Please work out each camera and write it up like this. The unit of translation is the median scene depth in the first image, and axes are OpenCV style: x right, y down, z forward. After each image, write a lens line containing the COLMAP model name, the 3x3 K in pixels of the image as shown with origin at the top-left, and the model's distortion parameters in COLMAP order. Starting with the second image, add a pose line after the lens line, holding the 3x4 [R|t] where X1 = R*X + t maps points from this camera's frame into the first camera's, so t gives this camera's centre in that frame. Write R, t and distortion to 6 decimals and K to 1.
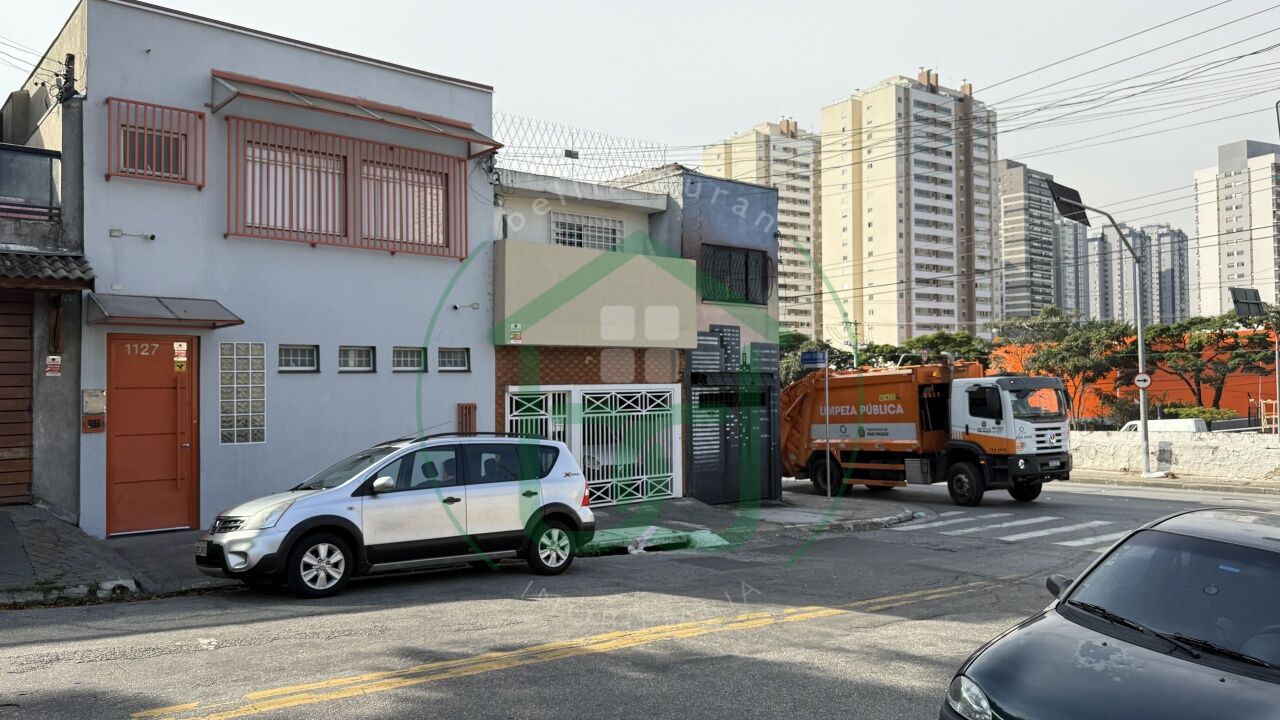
lens RADIAL K [[894.8, 0, 642.1], [0, 894.8, 358.9], [0, 0, 1]] dist [0.080290, -0.115439]
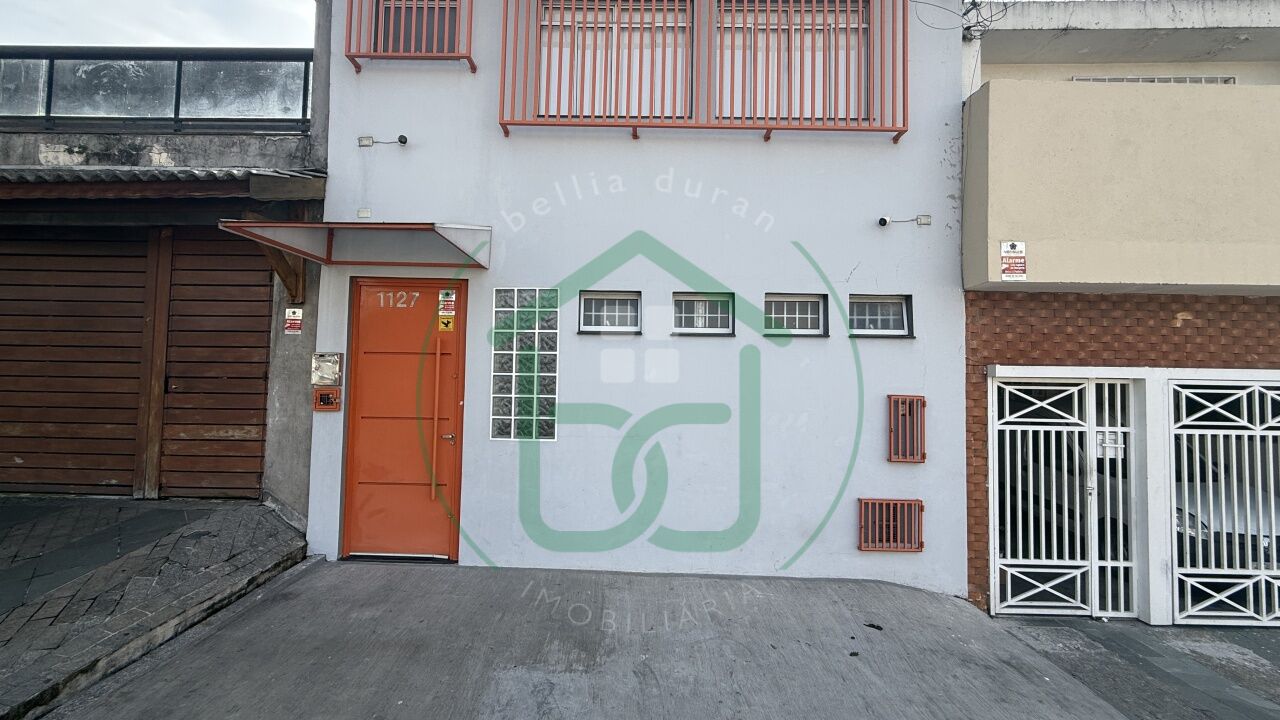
lens RADIAL K [[510.9, 0, 637.1], [0, 510.9, 359.1], [0, 0, 1]] dist [0.000160, 0.000179]
pose [[0.748102, -0.004284, -0.663570, -0.113693], [-0.007007, 0.999872, -0.014354, 0.033935], [0.663546, 0.015388, 0.747977, 0.673648]]
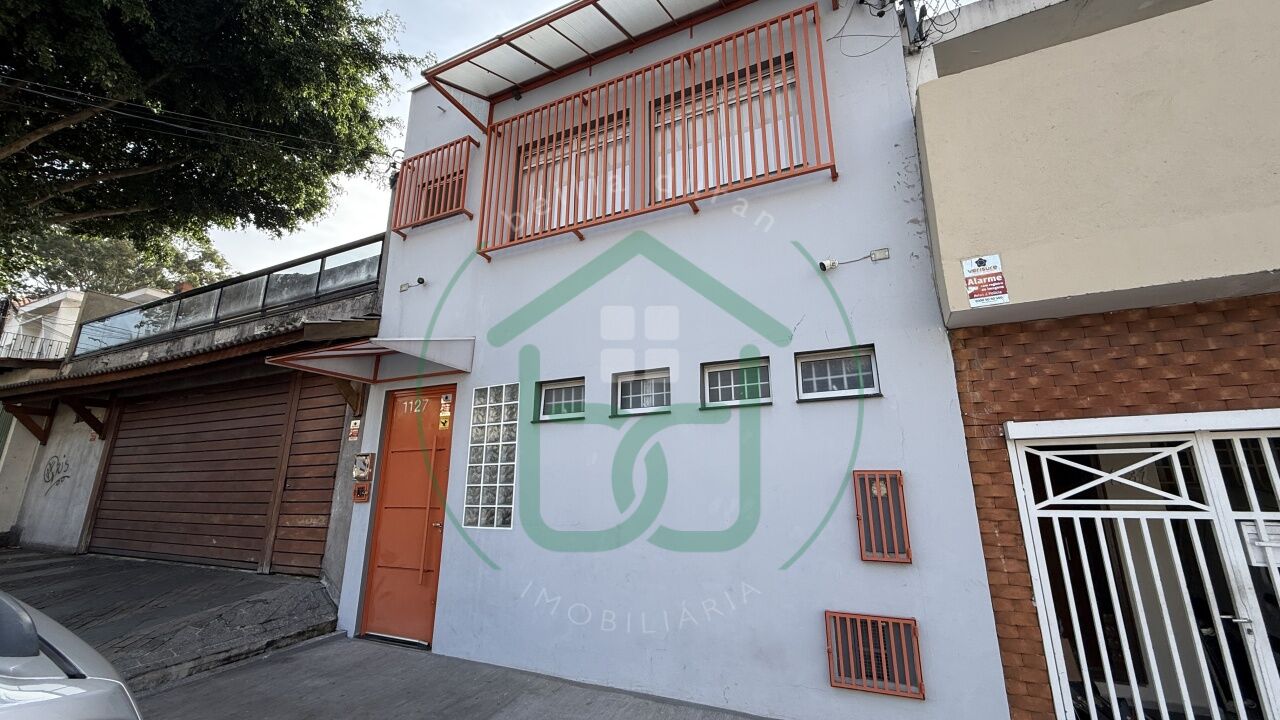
lens RADIAL K [[510.9, 0, 637.1], [0, 510.9, 359.1], [0, 0, 1]] dist [0.000160, 0.000179]
pose [[0.401873, -0.223246, -0.888065, -0.015727], [0.023663, 0.972034, -0.233646, 0.053464], [0.915389, 0.072882, 0.395917, 0.816837]]
